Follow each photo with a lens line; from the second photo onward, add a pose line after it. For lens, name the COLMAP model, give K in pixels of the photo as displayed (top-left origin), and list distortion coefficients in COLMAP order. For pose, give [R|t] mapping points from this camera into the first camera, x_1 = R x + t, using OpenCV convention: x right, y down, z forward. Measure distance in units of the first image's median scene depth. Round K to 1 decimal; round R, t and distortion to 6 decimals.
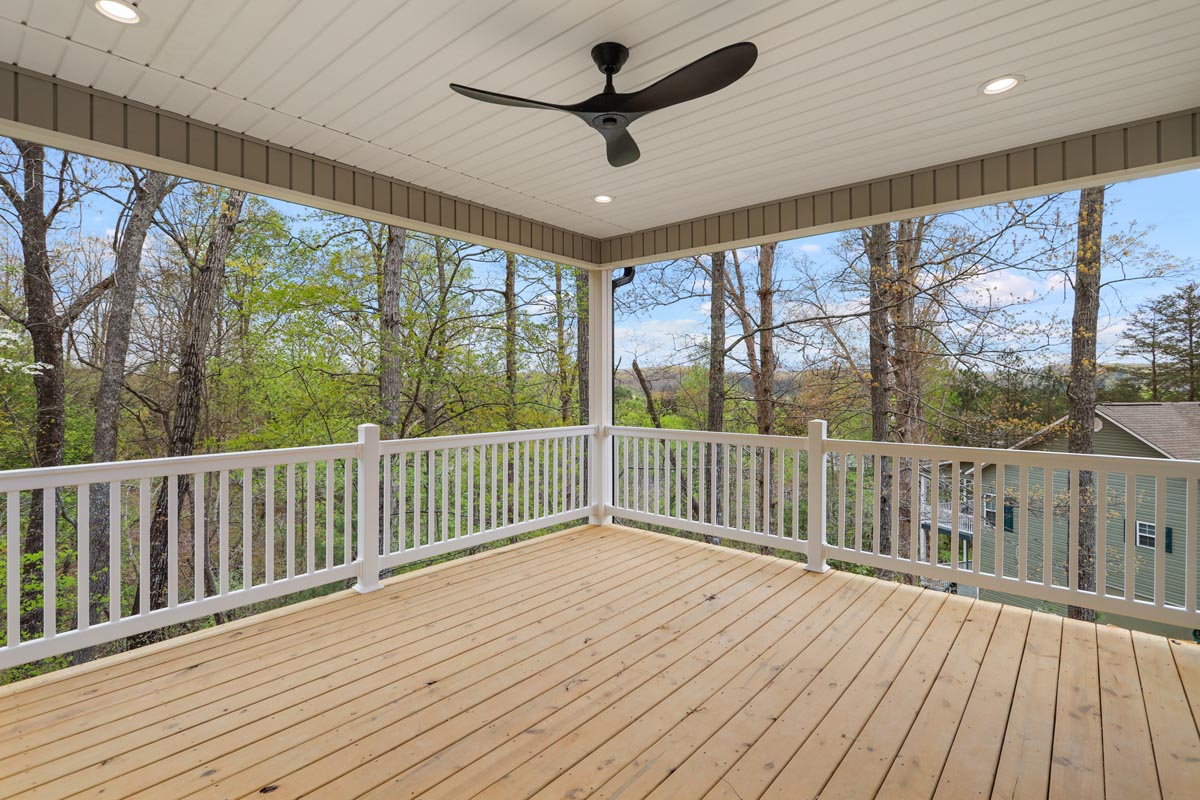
lens RADIAL K [[567.6, 0, 597.3], [0, 567.6, 385.8], [0, 0, 1]] dist [-0.001132, 0.000102]
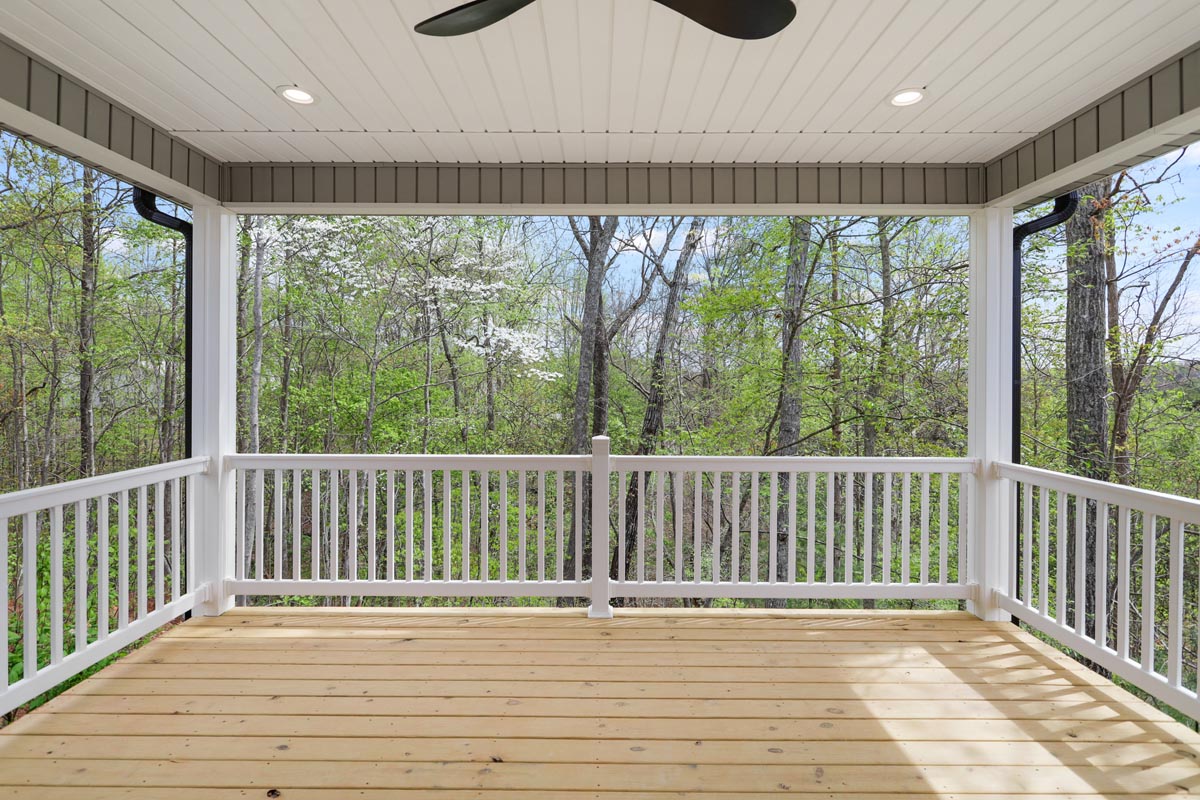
lens RADIAL K [[575.5, 0, 598.4], [0, 575.5, 371.9], [0, 0, 1]] dist [0.046130, -0.022162]
pose [[0.651612, -0.017802, -0.758344, 0.402680], [-0.007308, 0.999531, -0.029743, -0.006464], [0.758517, 0.024922, 0.651176, 0.492011]]
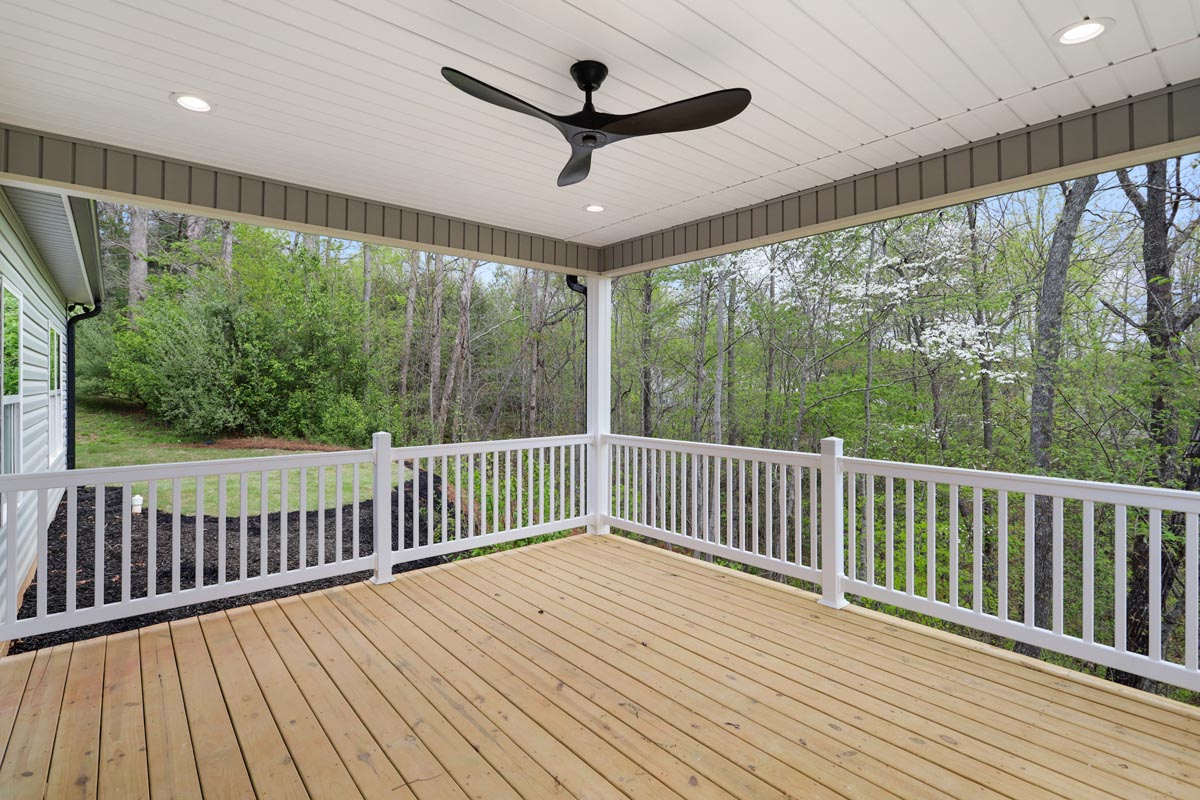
lens RADIAL K [[563.7, 0, 598.0], [0, 563.7, 374.7], [0, 0, 1]] dist [-0.002153, 0.000513]
pose [[-0.144756, -0.029104, -0.989039, 0.816953], [-0.013390, 0.999533, -0.027453, -0.008025], [0.989377, 0.009269, -0.145078, 0.958702]]
